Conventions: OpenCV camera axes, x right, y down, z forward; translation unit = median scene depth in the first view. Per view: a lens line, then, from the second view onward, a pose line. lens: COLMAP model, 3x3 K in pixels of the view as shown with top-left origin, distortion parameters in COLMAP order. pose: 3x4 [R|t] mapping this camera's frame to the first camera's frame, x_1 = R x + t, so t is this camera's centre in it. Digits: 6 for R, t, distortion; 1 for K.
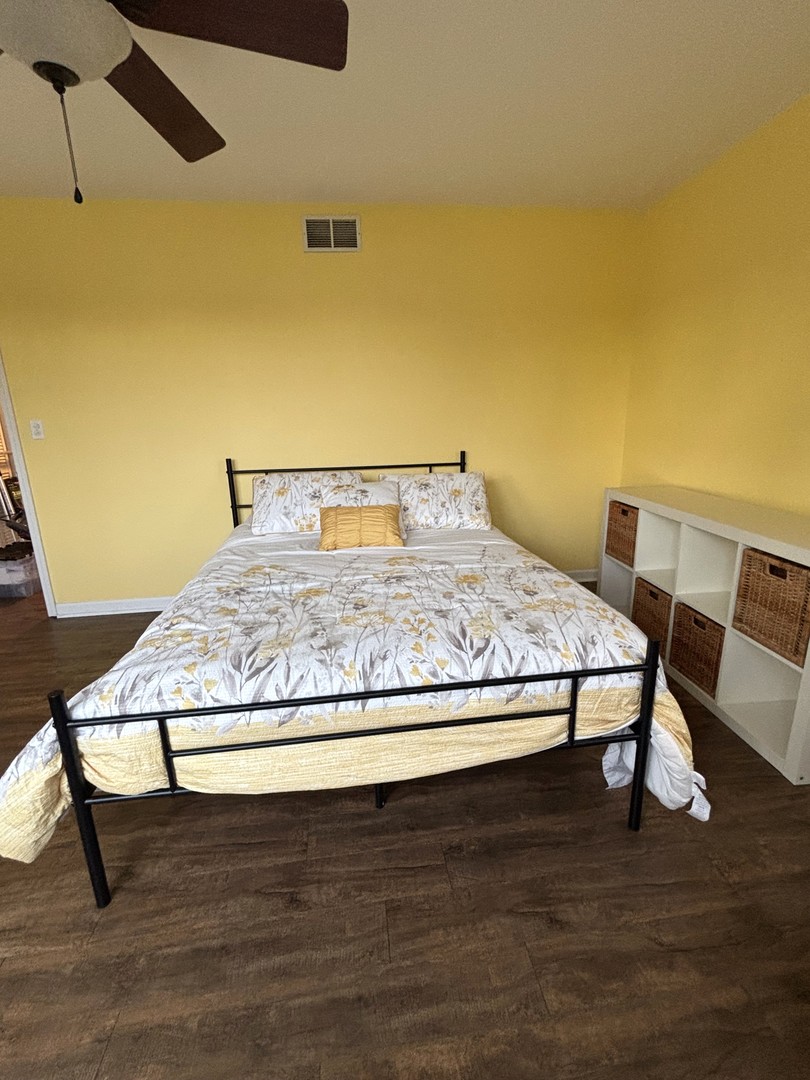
lens RADIAL K [[487.5, 0, 402.8], [0, 487.5, 543.7], [0, 0, 1]] dist [0.000932, 0.000066]
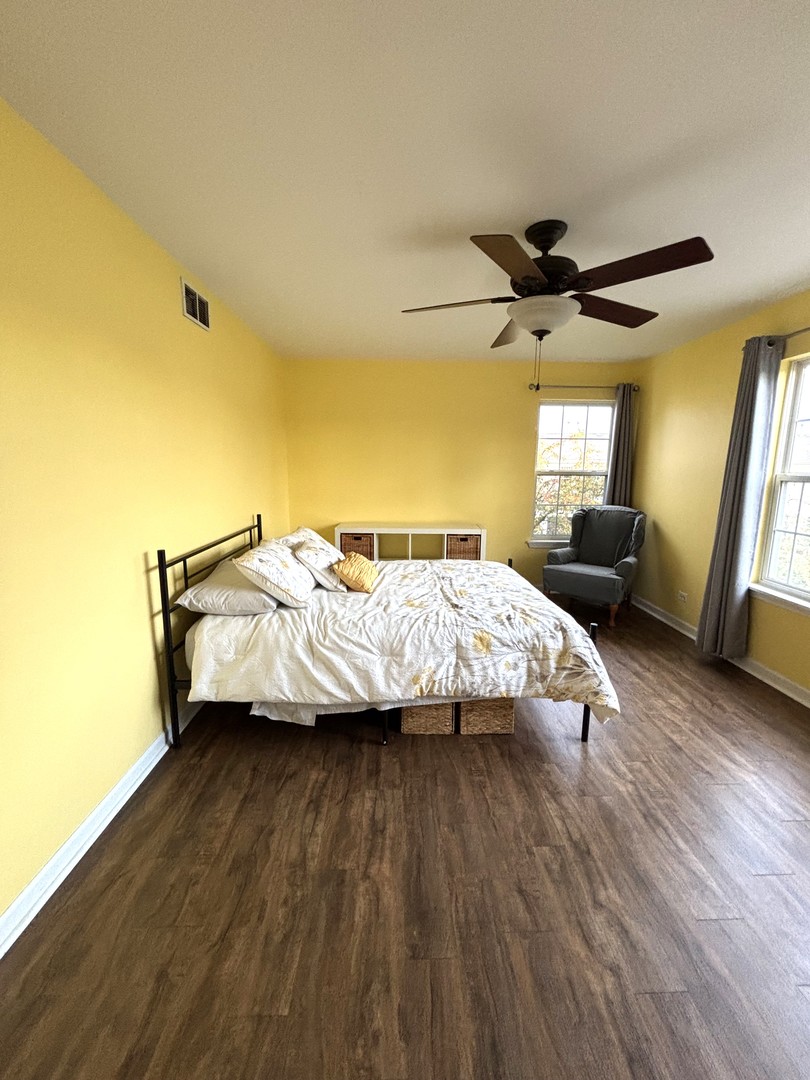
lens RADIAL K [[435.0, 0, 402.6], [0, 435.0, 539.4], [0, 0, 1]] dist [-0.001093, 0.000148]
pose [[0.078826, -0.138597, 0.987207, -1.422293], [0.235639, 0.964816, 0.116639, -0.260085], [-0.968639, 0.223430, 0.108711, 0.831820]]
